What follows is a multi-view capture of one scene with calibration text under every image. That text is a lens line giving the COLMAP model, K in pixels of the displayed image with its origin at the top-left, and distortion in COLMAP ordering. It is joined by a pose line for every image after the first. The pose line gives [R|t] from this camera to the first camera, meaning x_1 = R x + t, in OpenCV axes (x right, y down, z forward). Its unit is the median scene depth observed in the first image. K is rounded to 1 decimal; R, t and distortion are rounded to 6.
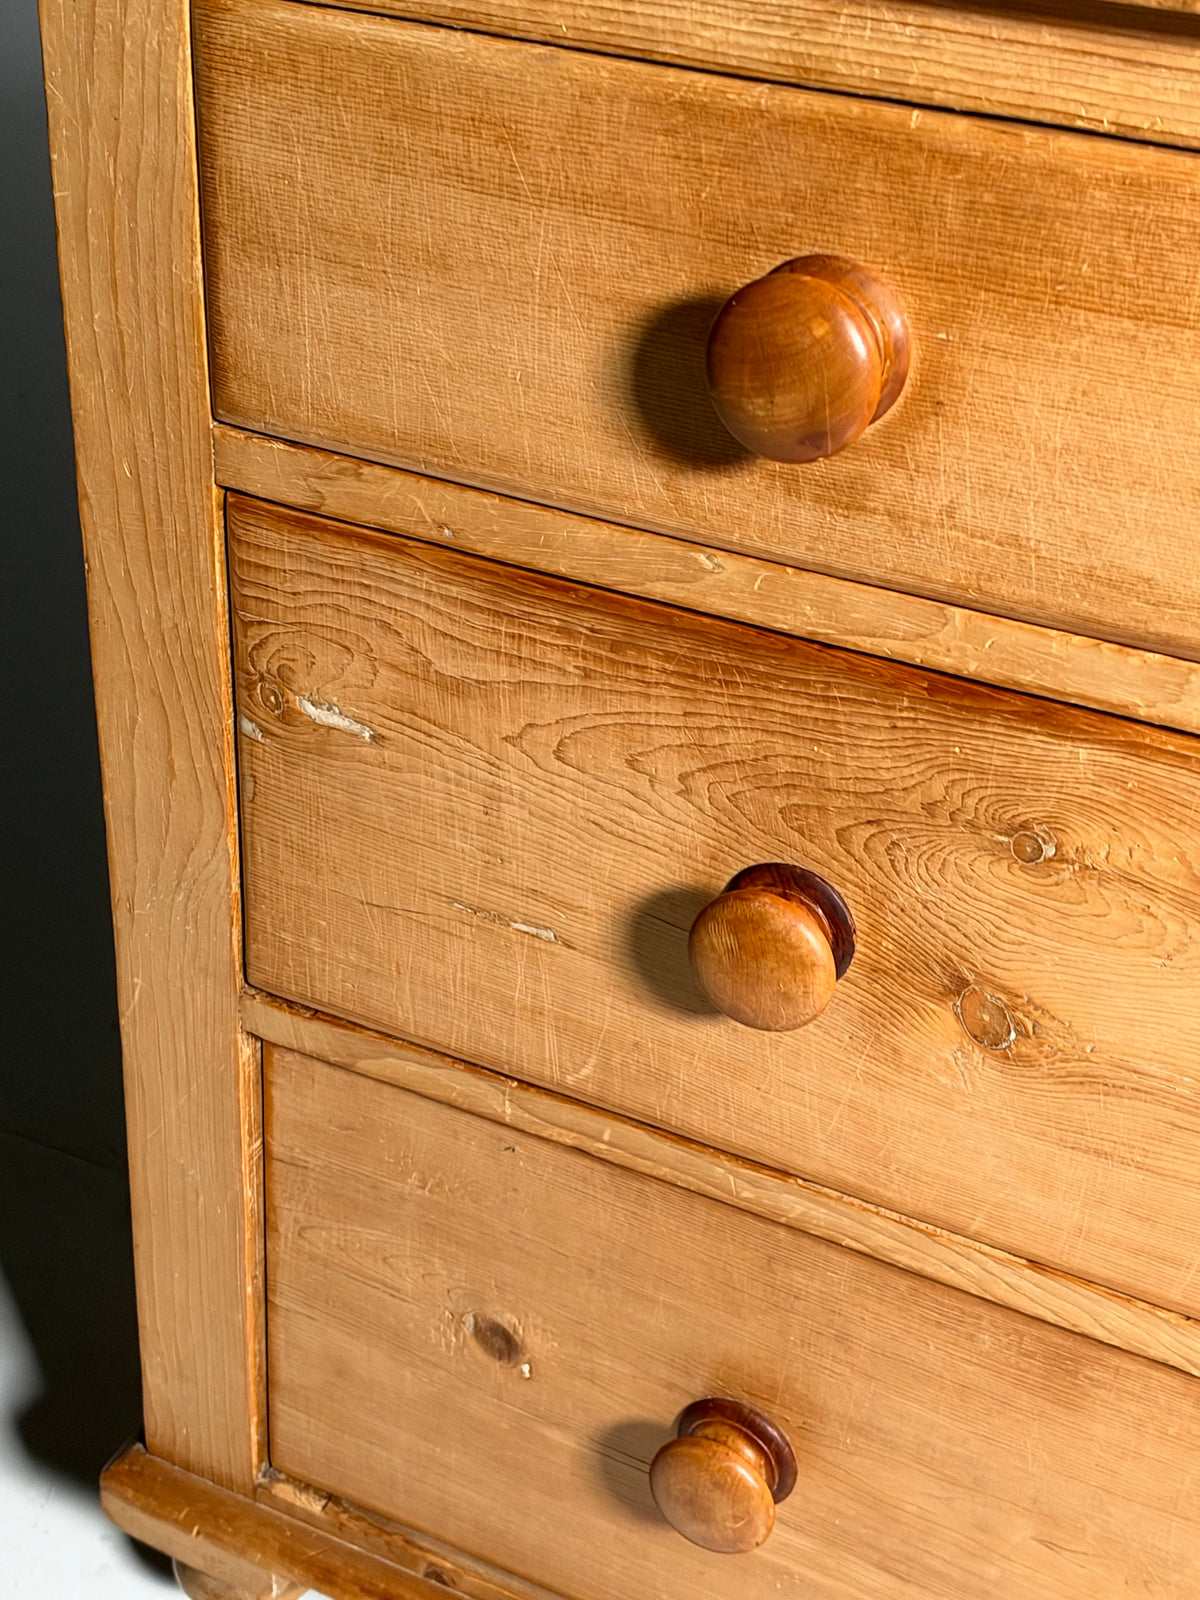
lens RADIAL K [[2231.5, 0, 616.7], [0, 2231.5, 806.5], [0, 0, 1]] dist [0.274348, -0.857808]
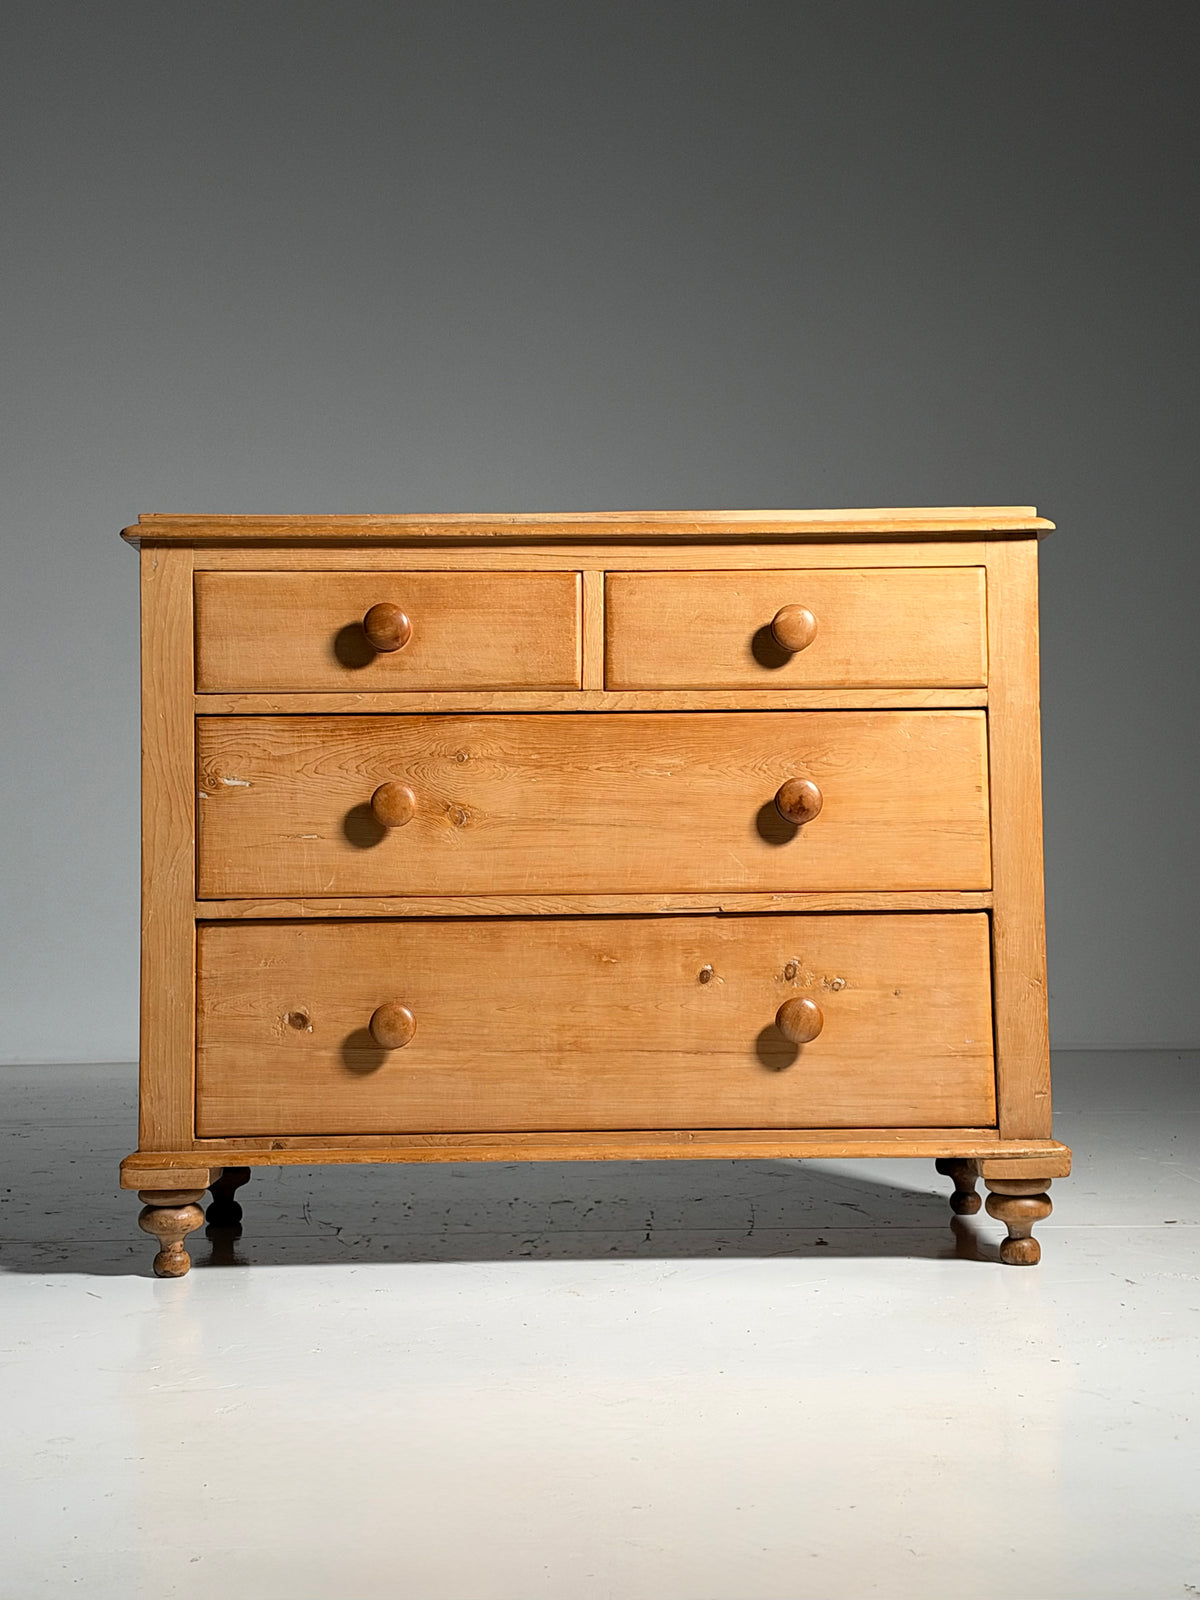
lens RADIAL K [[2231.5, 0, 616.7], [0, 2231.5, 806.5], [0, 0, 1]] dist [0.274348, -0.857808]
pose [[0.888732, -0.037180, 0.456918, -1.162981], [0.275204, 0.840395, -0.466904, 1.714165], [-0.366632, 0.540698, 0.757117, -1.675908]]
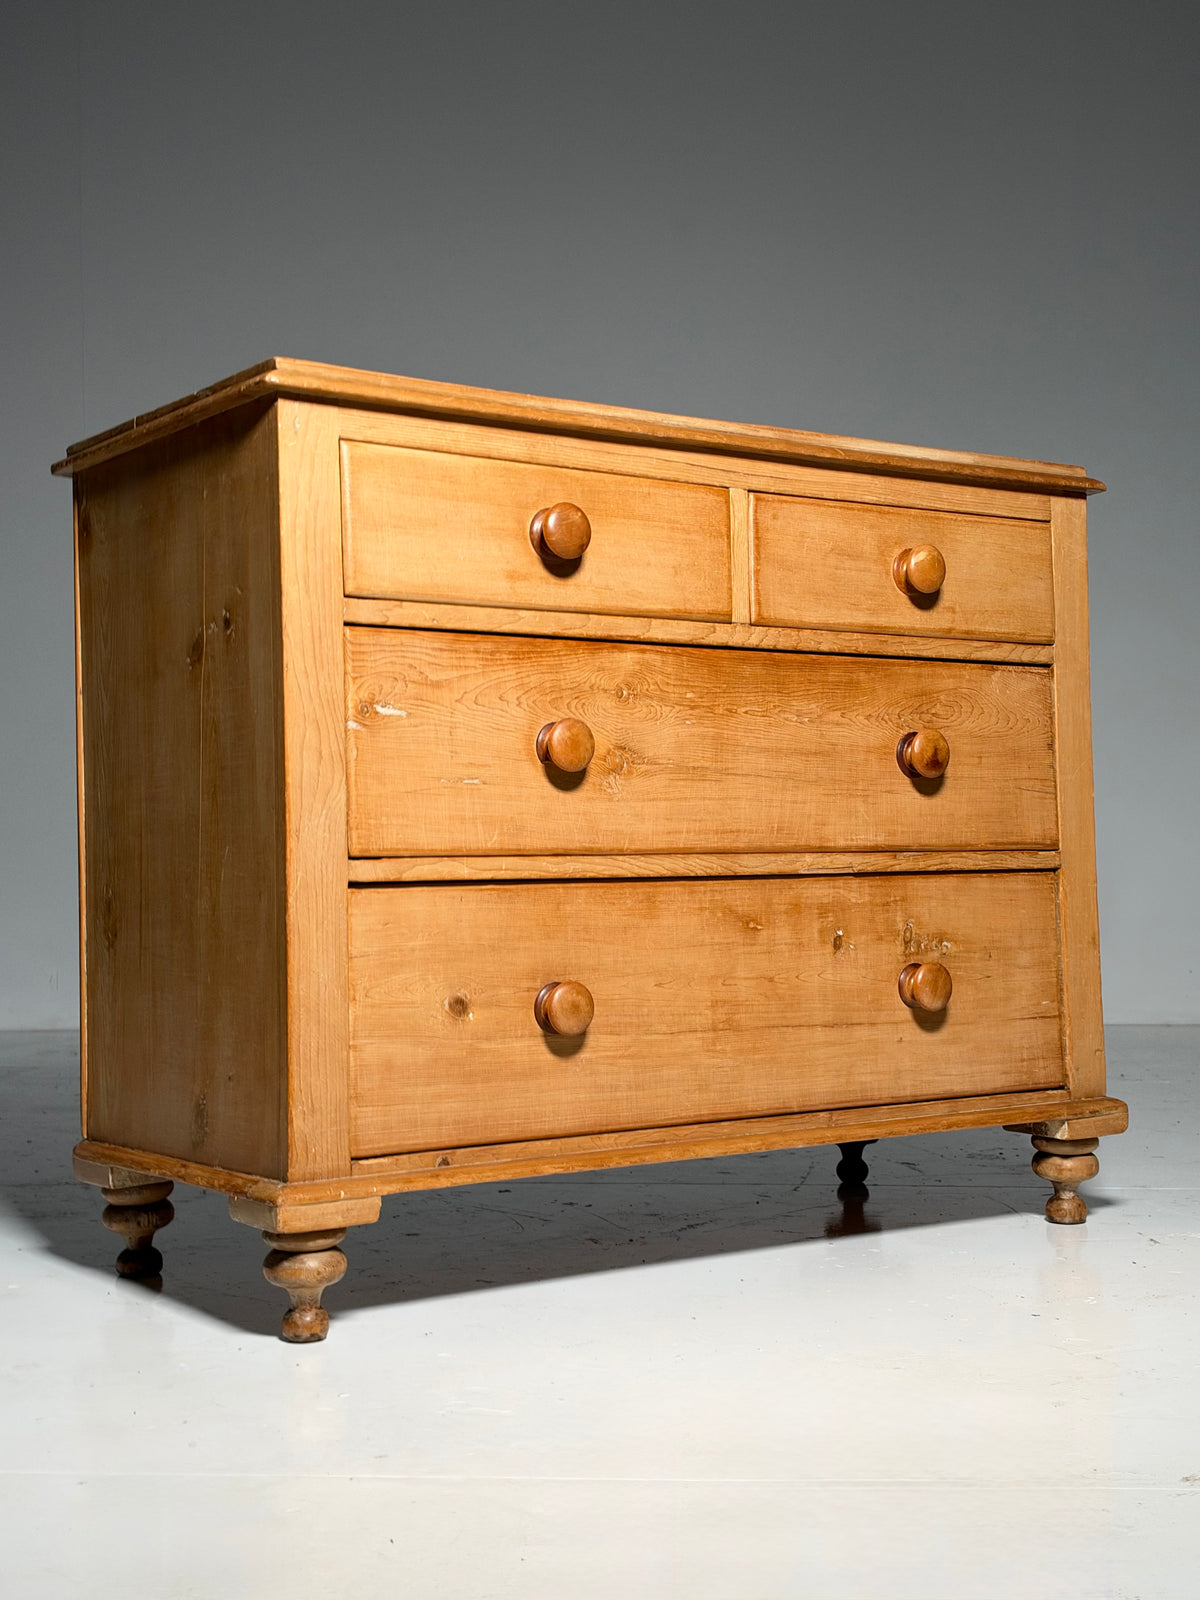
lens RADIAL K [[2136.8, 0, 621.8], [0, 2136.8, 821.3], [0, 0, 1]] dist [0.222420, -0.002133]
pose [[0.473445, -0.029301, 0.880336, -2.259398], [0.482822, 0.844551, -0.231552, 0.795501], [-0.736704, 0.534673, 0.413996, -0.135769]]
